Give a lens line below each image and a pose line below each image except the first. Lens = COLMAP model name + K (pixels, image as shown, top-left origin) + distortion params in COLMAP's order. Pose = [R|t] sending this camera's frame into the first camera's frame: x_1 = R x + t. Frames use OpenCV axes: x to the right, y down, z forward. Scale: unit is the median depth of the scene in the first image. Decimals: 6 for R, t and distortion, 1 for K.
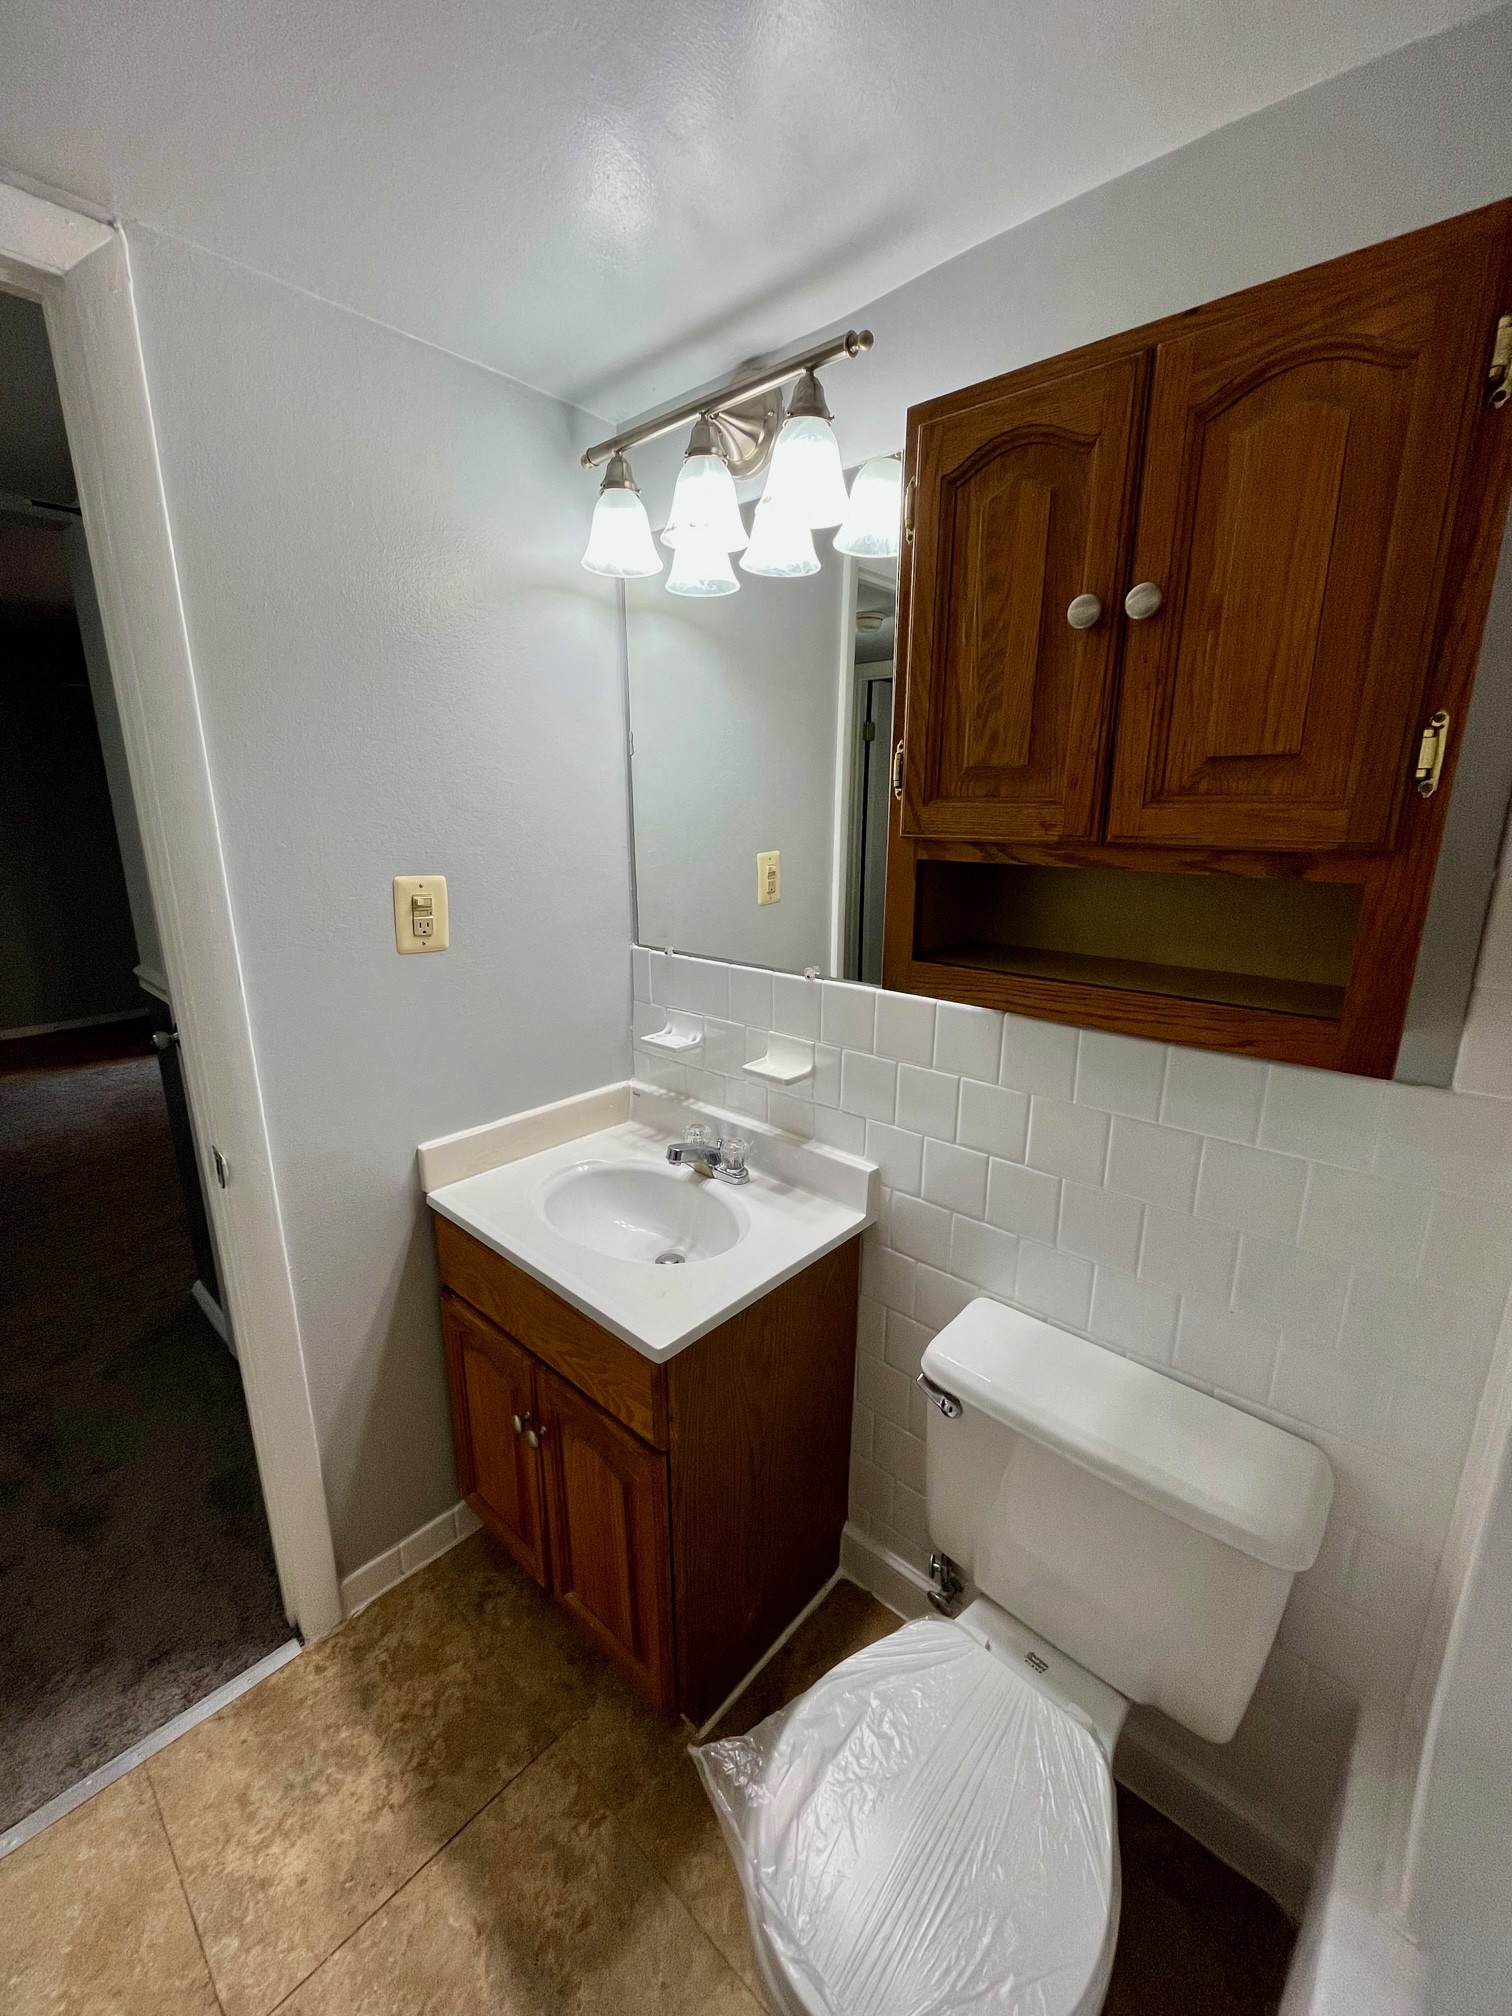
lens RADIAL K [[809.6, 0, 754.6], [0, 809.6, 1007.8], [0, 0, 1]] dist [-0.000998, 0.000088]
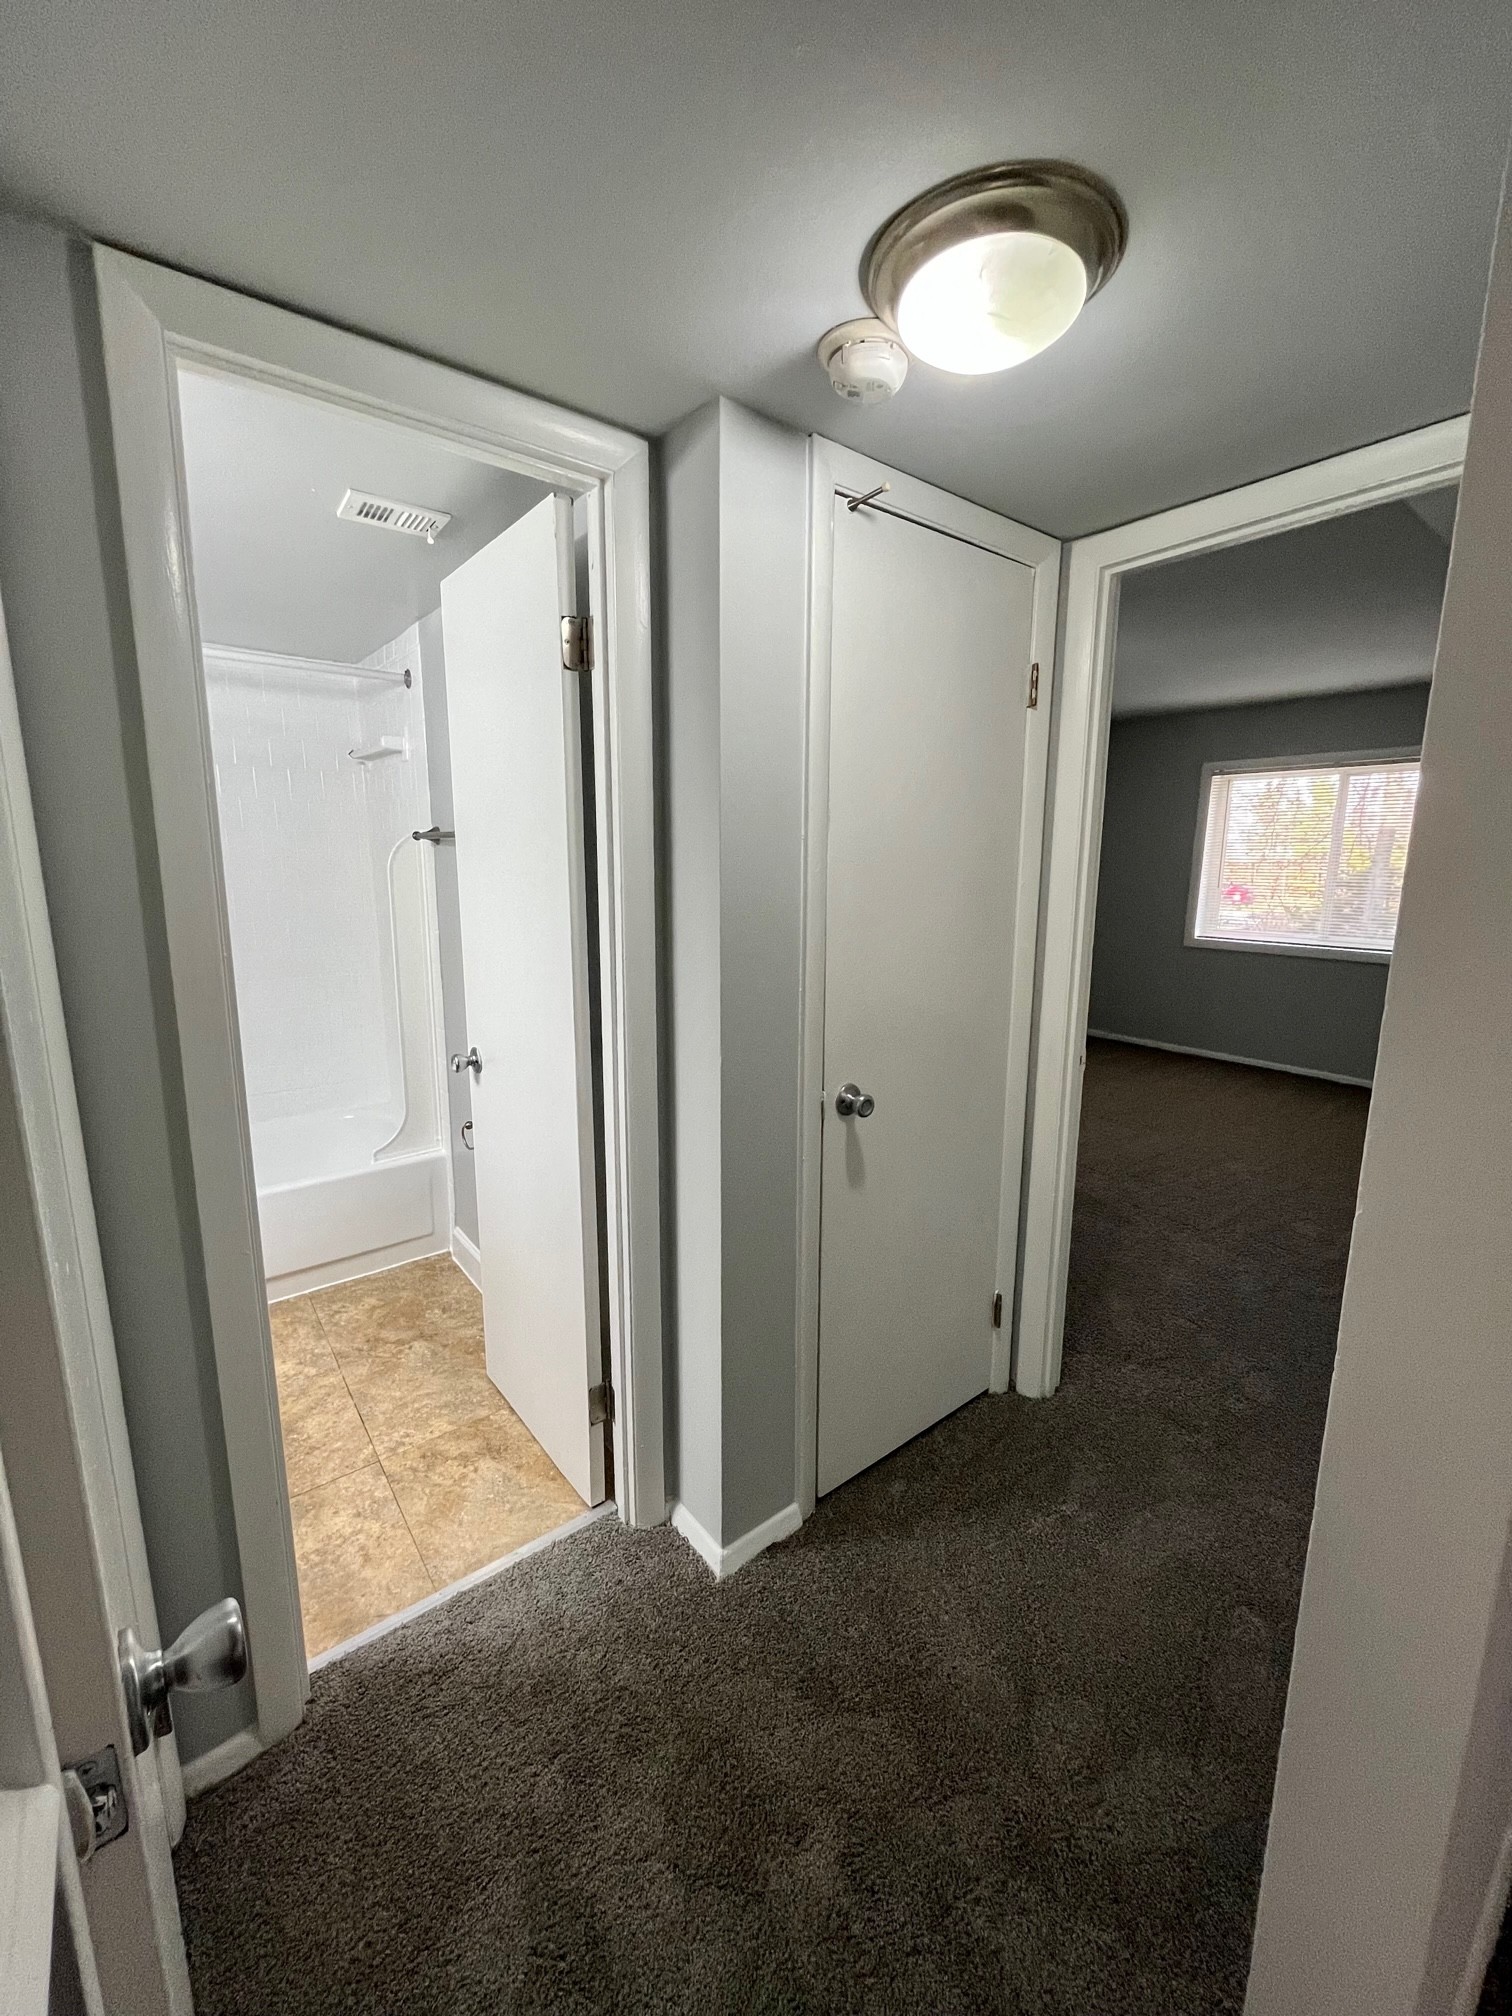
lens RADIAL K [[809.6, 0, 756.0], [0, 809.6, 1003.2], [0, 0, 1]] dist [-0.000998, 0.000088]
pose [[-0.985840, -0.032976, 0.164413, -1.477710], [0.036823, 0.913969, 0.404110, -0.399581], [-0.163595, 0.404442, -0.899813, 1.747822]]
